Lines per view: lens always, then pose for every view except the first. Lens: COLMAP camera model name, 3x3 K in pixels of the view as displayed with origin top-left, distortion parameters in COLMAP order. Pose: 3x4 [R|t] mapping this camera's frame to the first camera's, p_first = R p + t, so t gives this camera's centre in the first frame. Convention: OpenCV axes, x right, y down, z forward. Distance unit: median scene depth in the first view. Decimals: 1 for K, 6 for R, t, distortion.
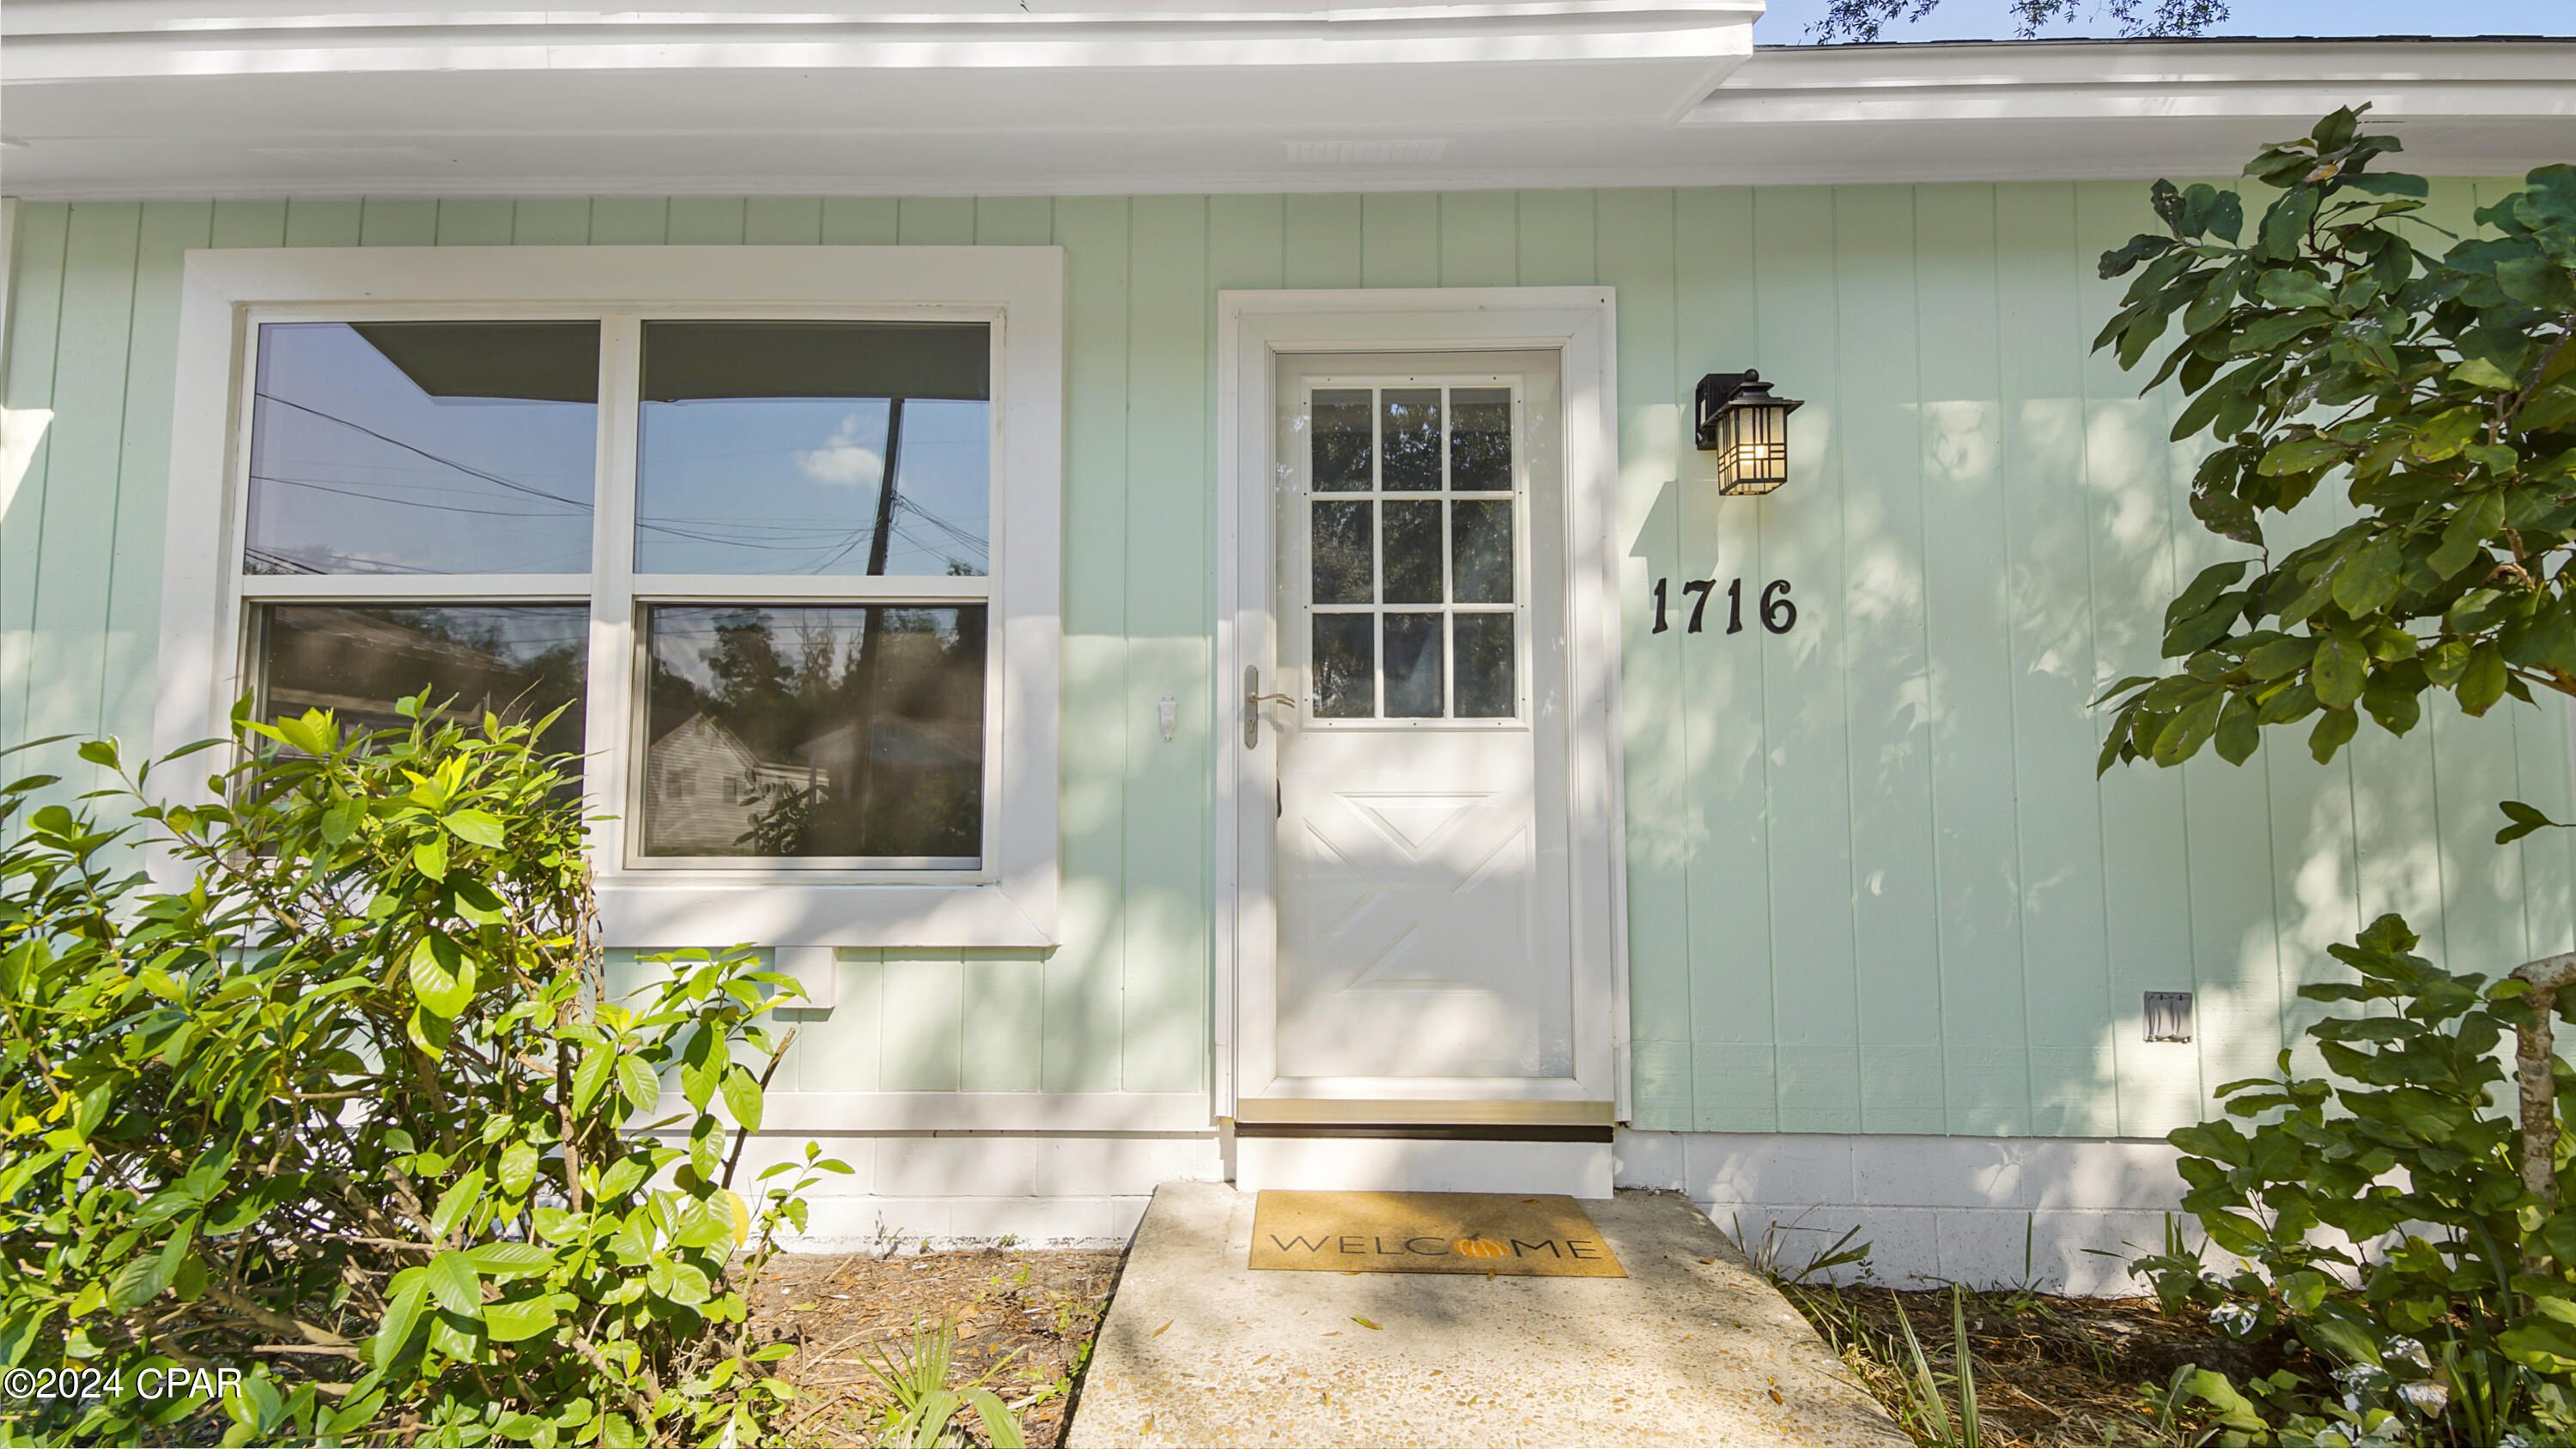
lens RADIAL K [[1150.7, 0, 1280.9], [0, 1150.7, 765.8], [0, 0, 1]] dist [0.018688, -0.000405]
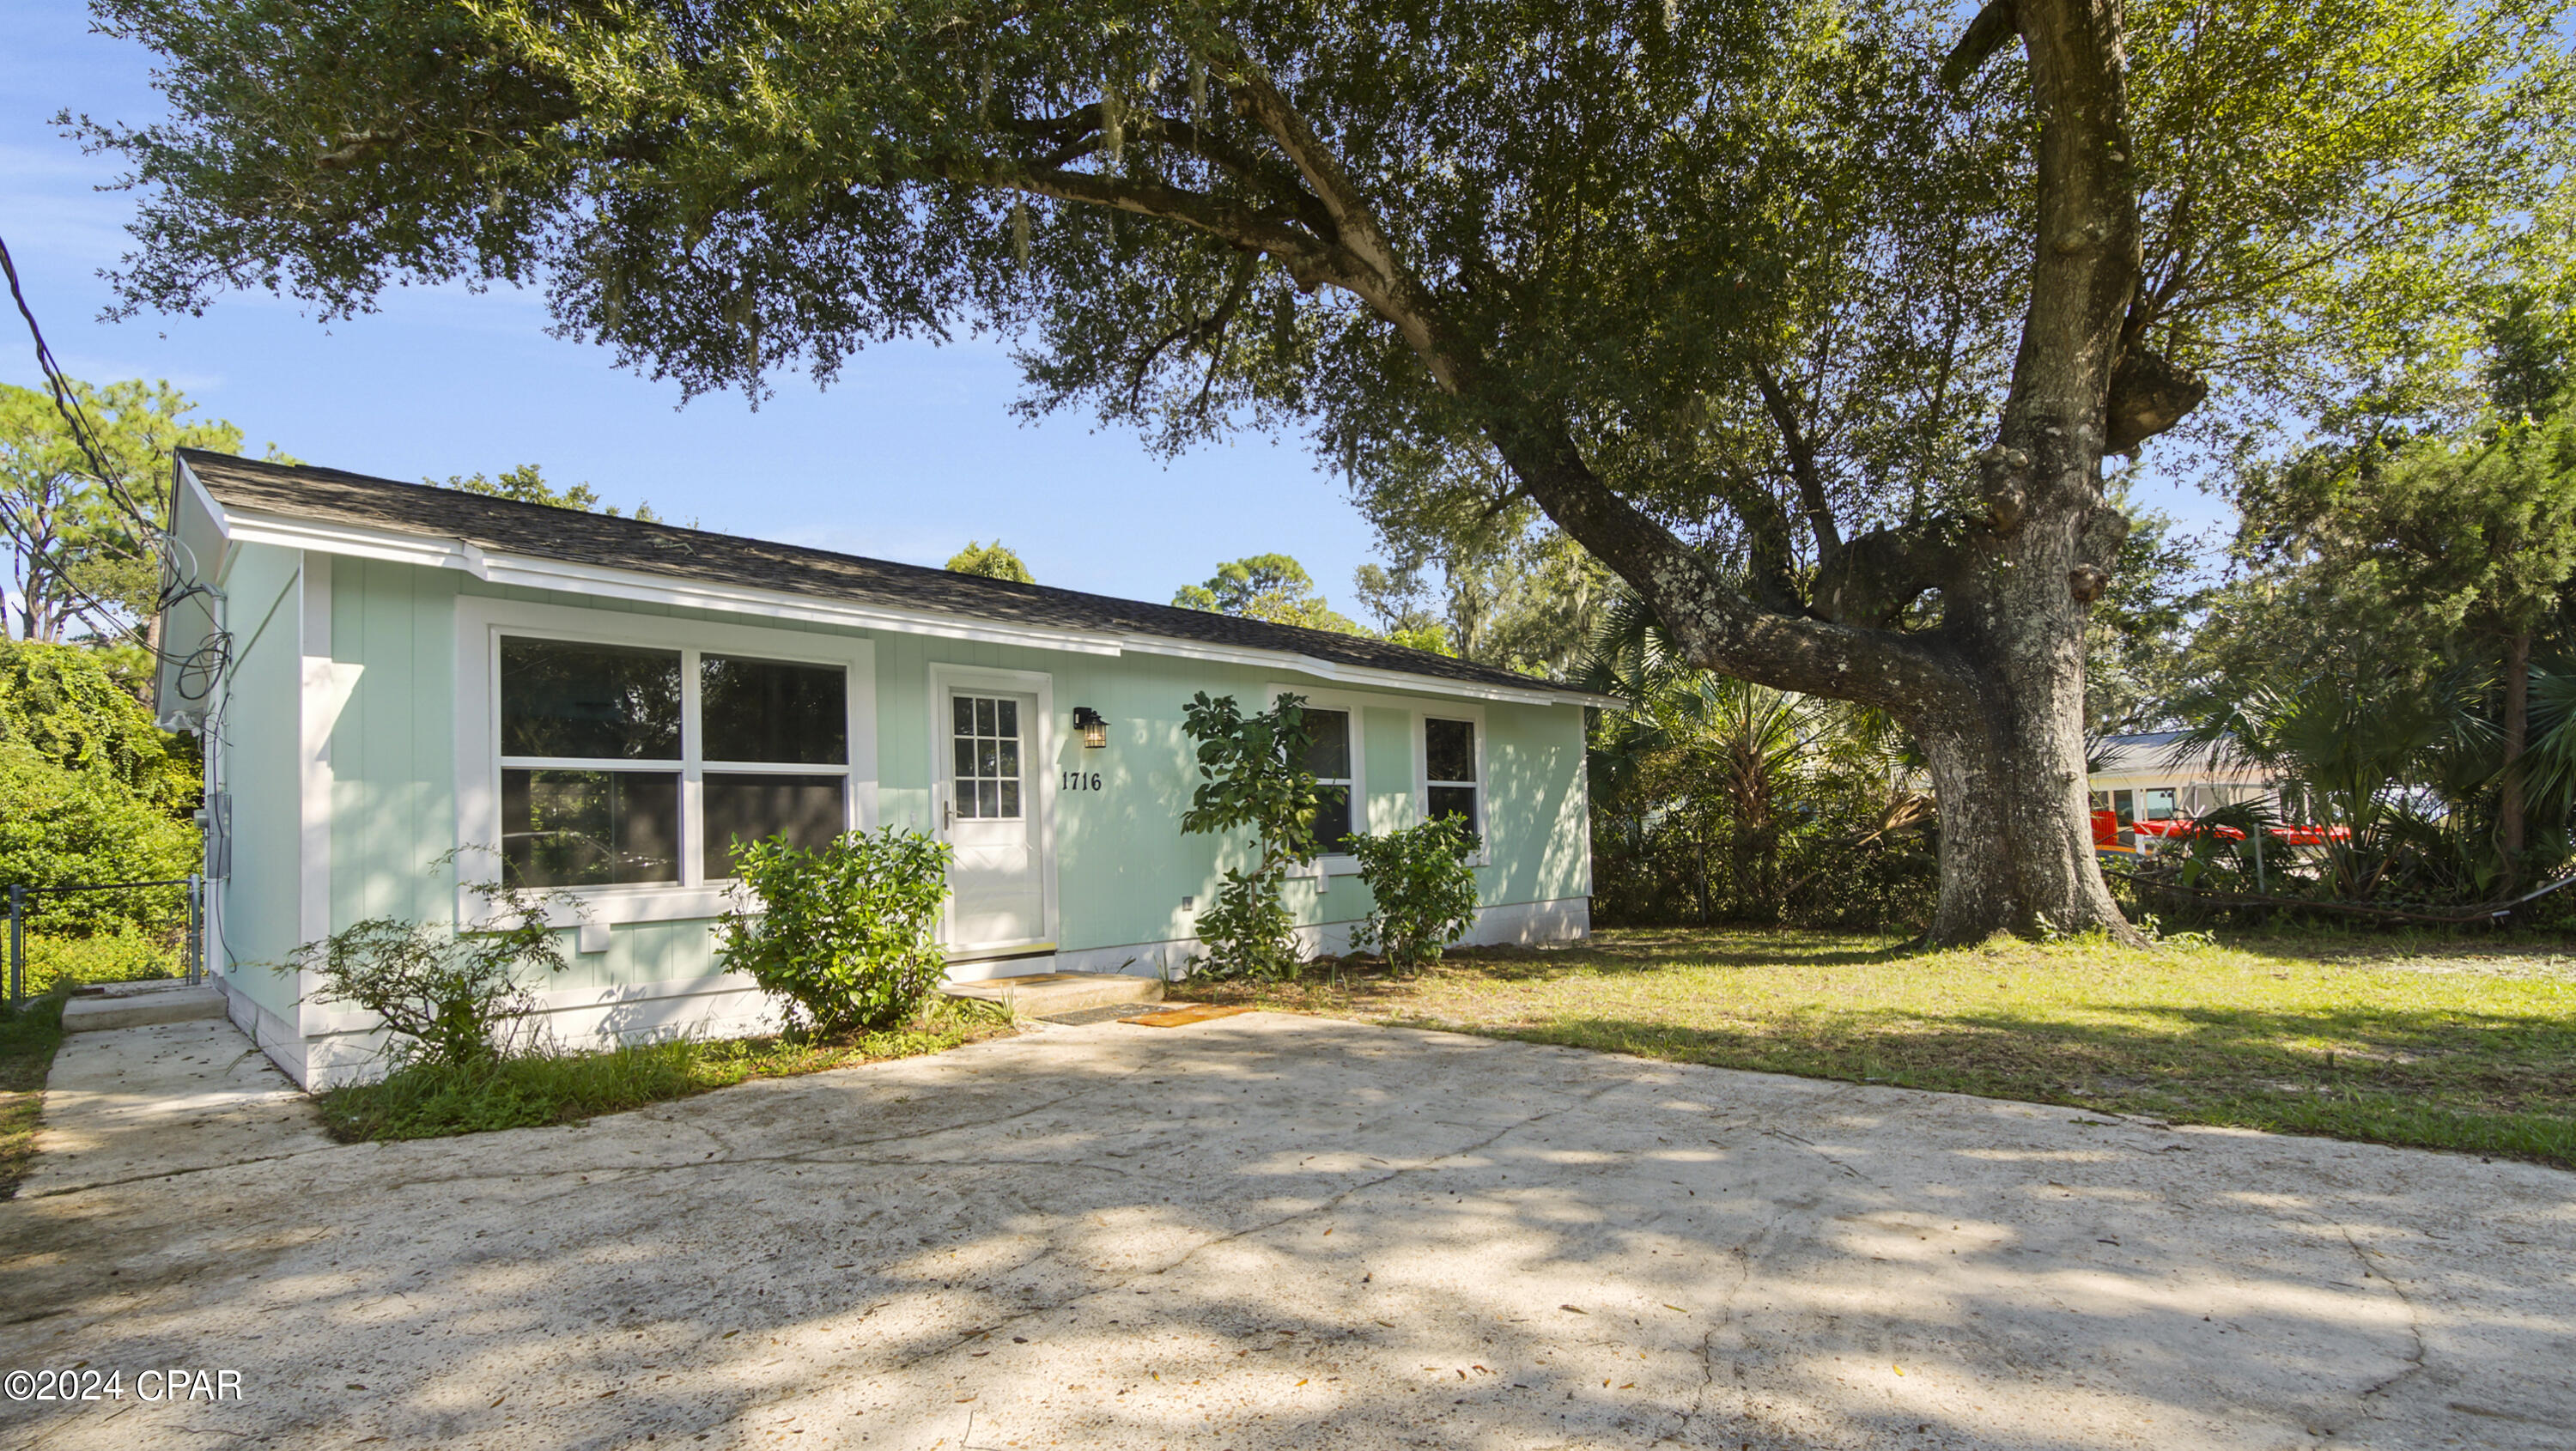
lens RADIAL K [[1150.8, 0, 1280.9], [0, 1150.8, 766.8], [0, 0, 1]] dist [0.018688, -0.000405]
pose [[0.691126, 0.024434, 0.722321, -1.474186], [-0.006272, 0.999593, -0.027812, -0.094858], [-0.722707, 0.014691, 0.690999, -1.515787]]
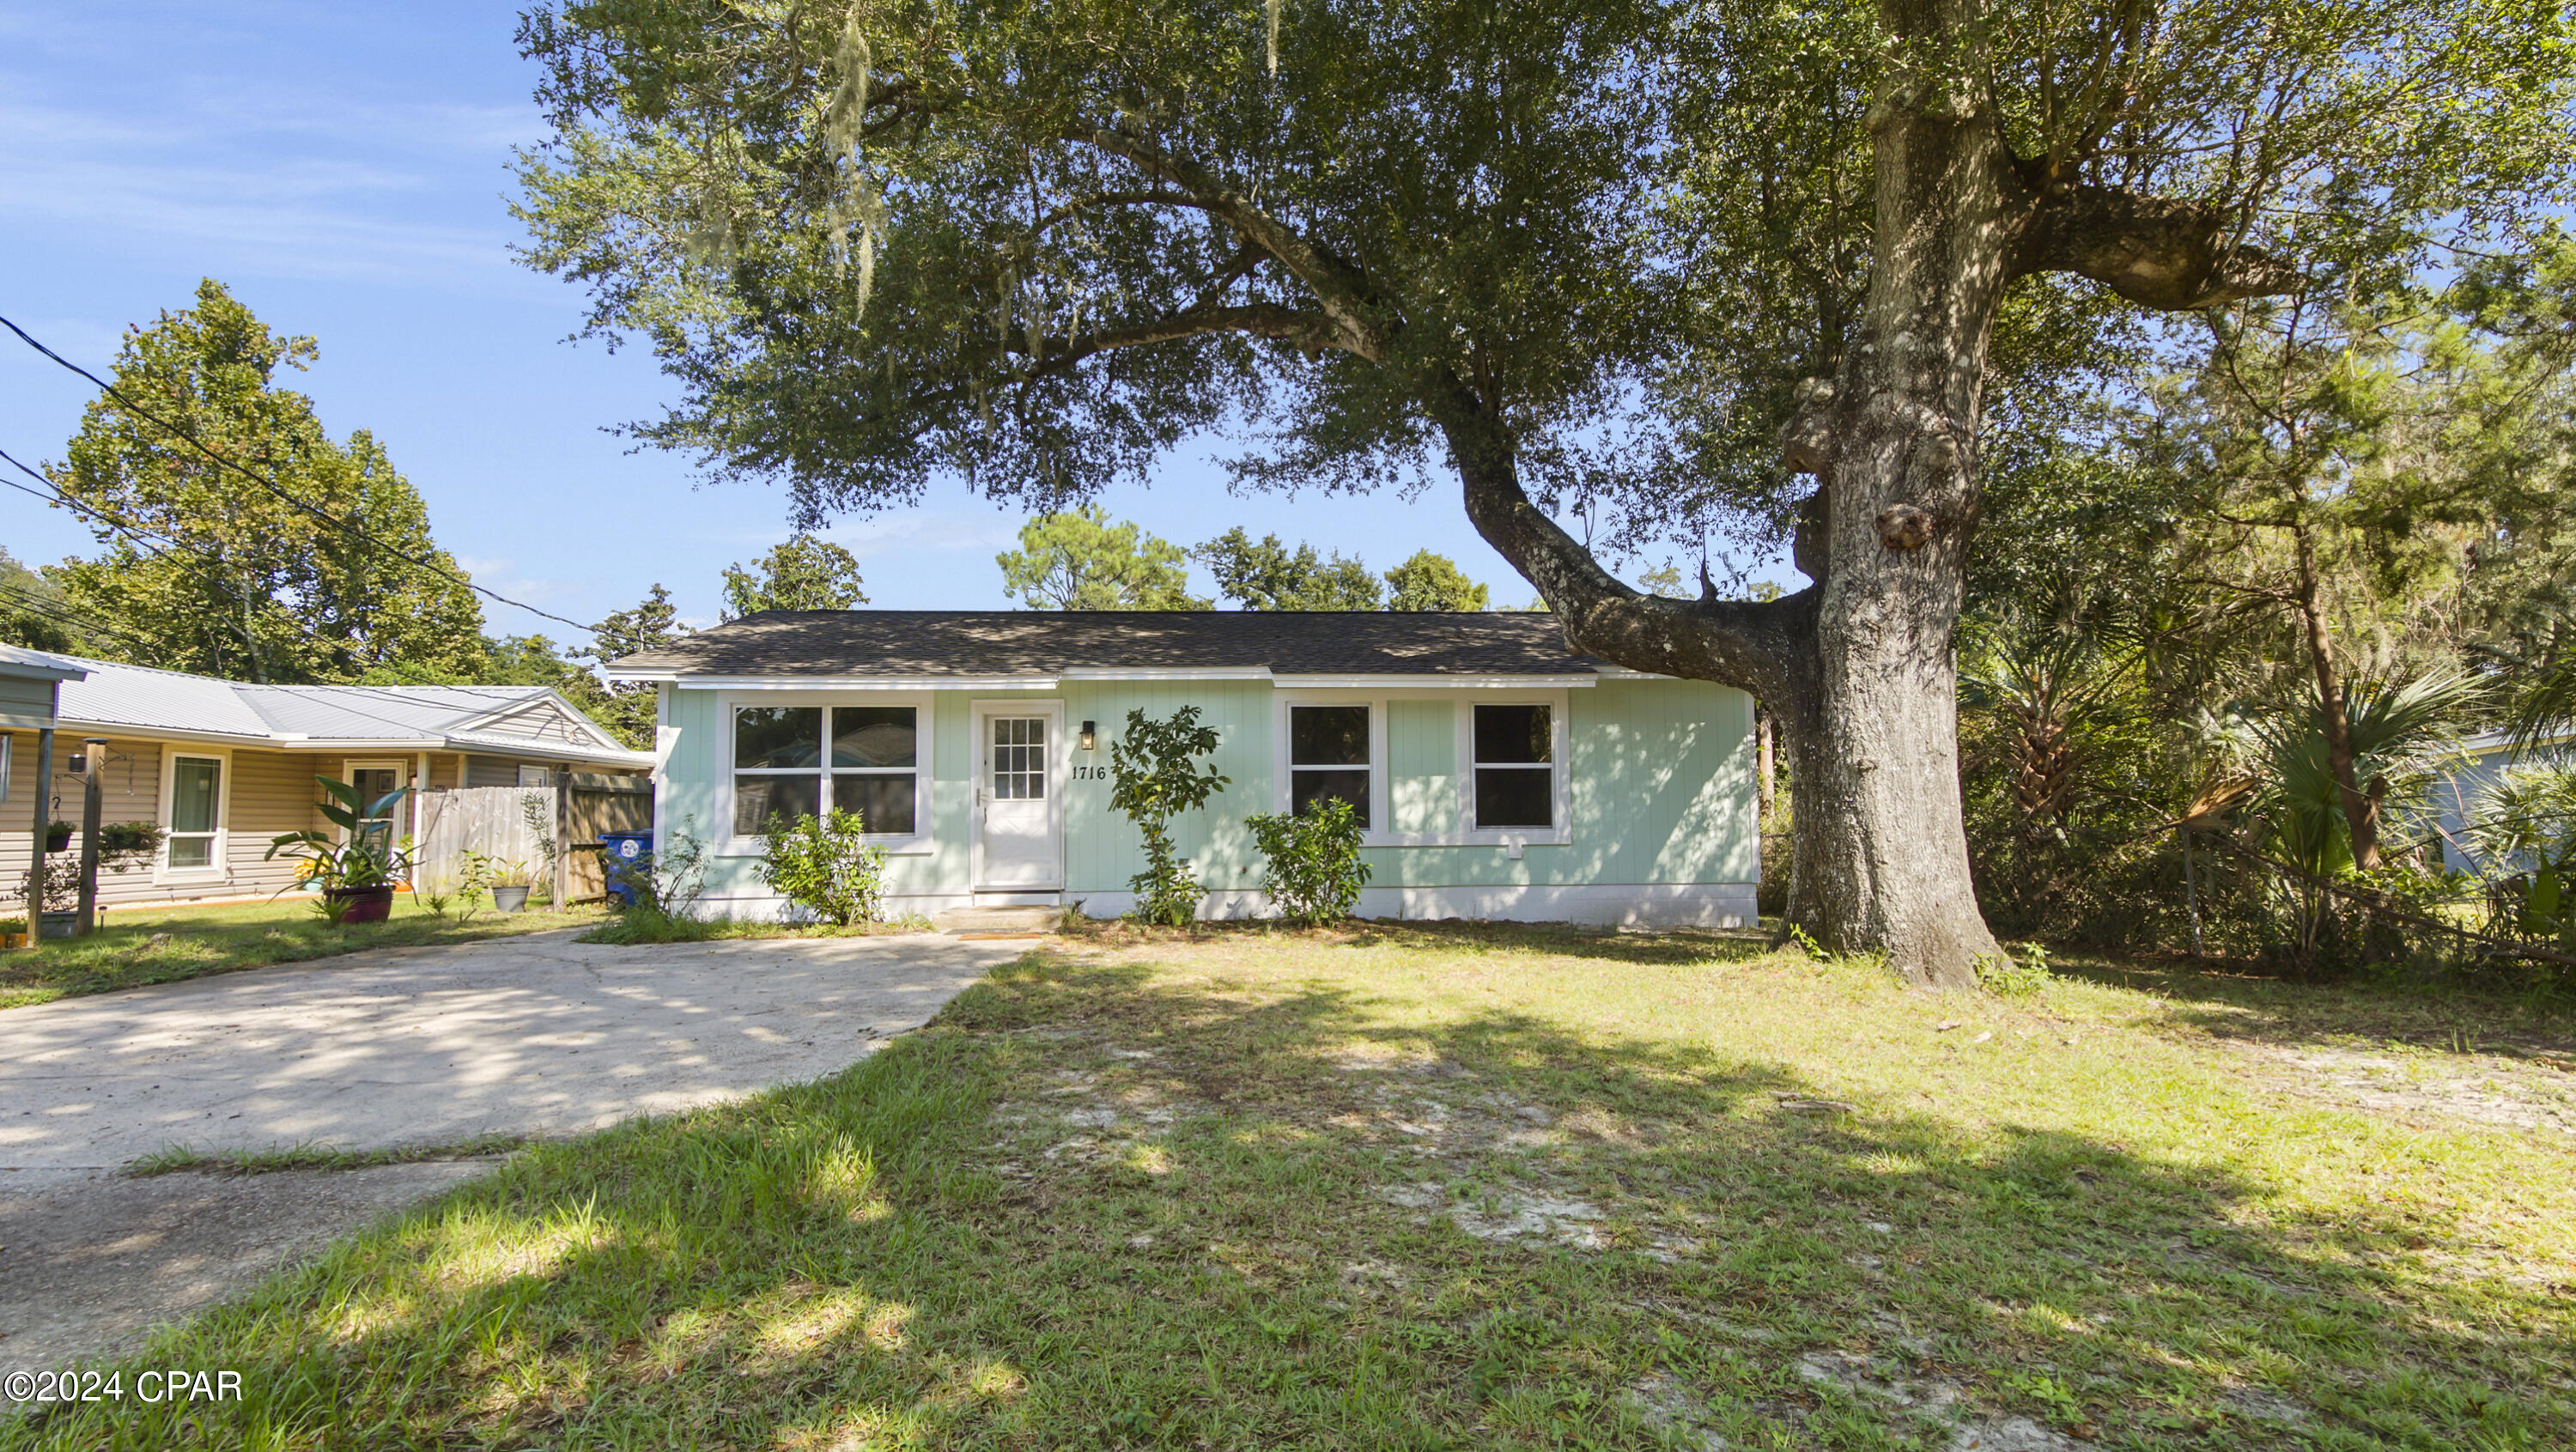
lens RADIAL K [[1137.9, 0, 1288.0], [0, 1137.9, 726.0], [0, 0, 1]] dist [0.003648, -0.000009]
pose [[0.996745, -0.004871, 0.080476, 0.792296], [0.006933, 0.999654, -0.025373, -0.203267], [-0.080324, 0.025849, 0.996434, -3.362298]]
